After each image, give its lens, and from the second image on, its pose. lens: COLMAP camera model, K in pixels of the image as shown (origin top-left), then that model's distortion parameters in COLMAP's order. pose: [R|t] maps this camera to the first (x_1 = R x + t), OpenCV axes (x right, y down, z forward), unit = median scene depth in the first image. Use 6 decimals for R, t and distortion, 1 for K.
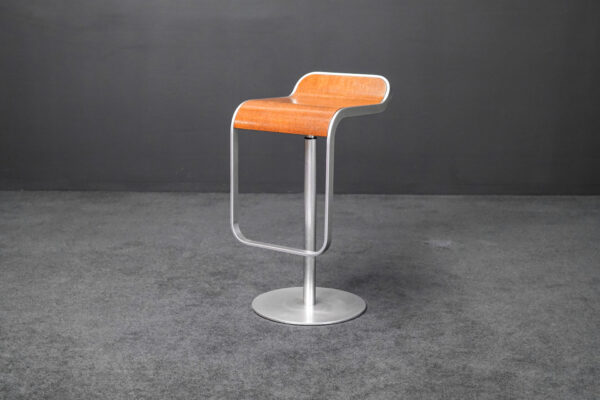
lens RADIAL K [[965.8, 0, 300.0], [0, 965.8, 200.0], [0, 0, 1]] dist [0.007554, 0.005823]
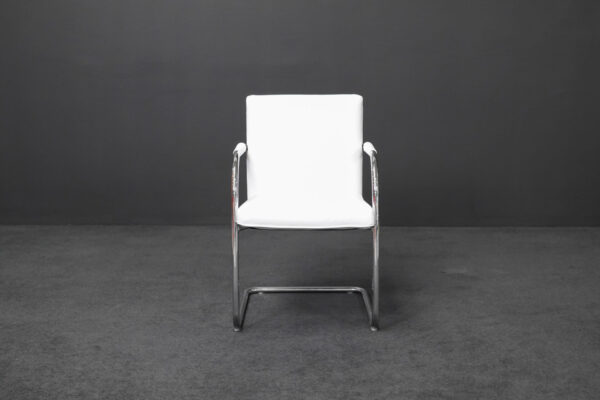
lens RADIAL K [[1027.9, 0, 300.0], [0, 1027.9, 200.0], [0, 0, 1]] dist [0.005523, 0.023285]
pose [[0.999598, -0.005986, -0.027720, 0.001979], [0.005223, 0.999607, -0.027529, -0.007595], [0.027874, 0.027373, 0.999237, -0.228157]]
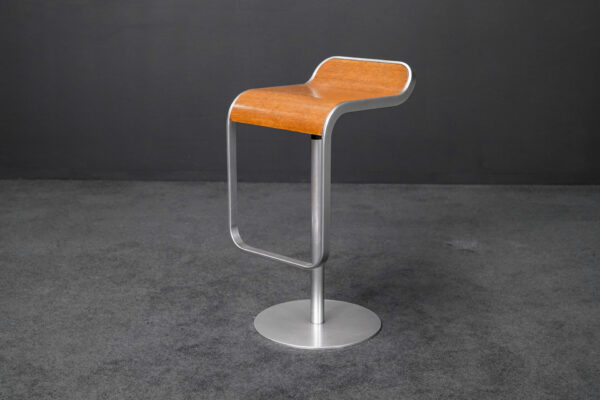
lens RADIAL K [[936.5, 0, 300.0], [0, 936.5, 200.0], [0, 0, 1]] dist [0.012536, -0.021235]
pose [[0.999507, 0.001814, -0.031333, 0.023808], [-0.000545, 0.999181, 0.040456, -0.044038], [0.031381, -0.040419, 0.998690, 0.152261]]
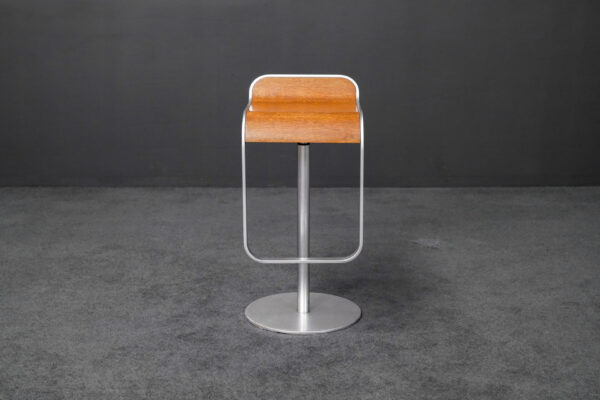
lens RADIAL K [[1027.9, 0, 300.0], [0, 1027.9, 200.0], [0, 0, 1]] dist [0.005523, 0.023285]
pose [[0.999436, -0.009708, 0.032148, -0.023202], [0.008716, 0.999485, 0.030873, -0.041915], [-0.032431, -0.030576, 0.999006, -0.040833]]
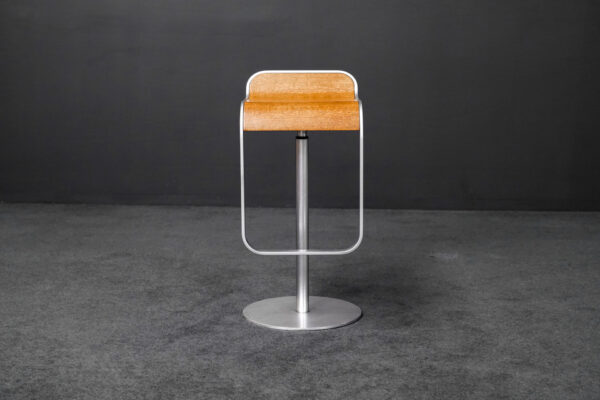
lens RADIAL K [[1108.9, 0, 300.0], [0, 1108.9, 200.0], [0, 0, 1]] dist [-0.008110, 0.160595]
pose [[0.999945, 0.005741, -0.008772, 0.015681], [-0.006048, 0.999356, -0.035367, 0.038729], [0.008563, 0.035419, 0.999336, -0.112867]]
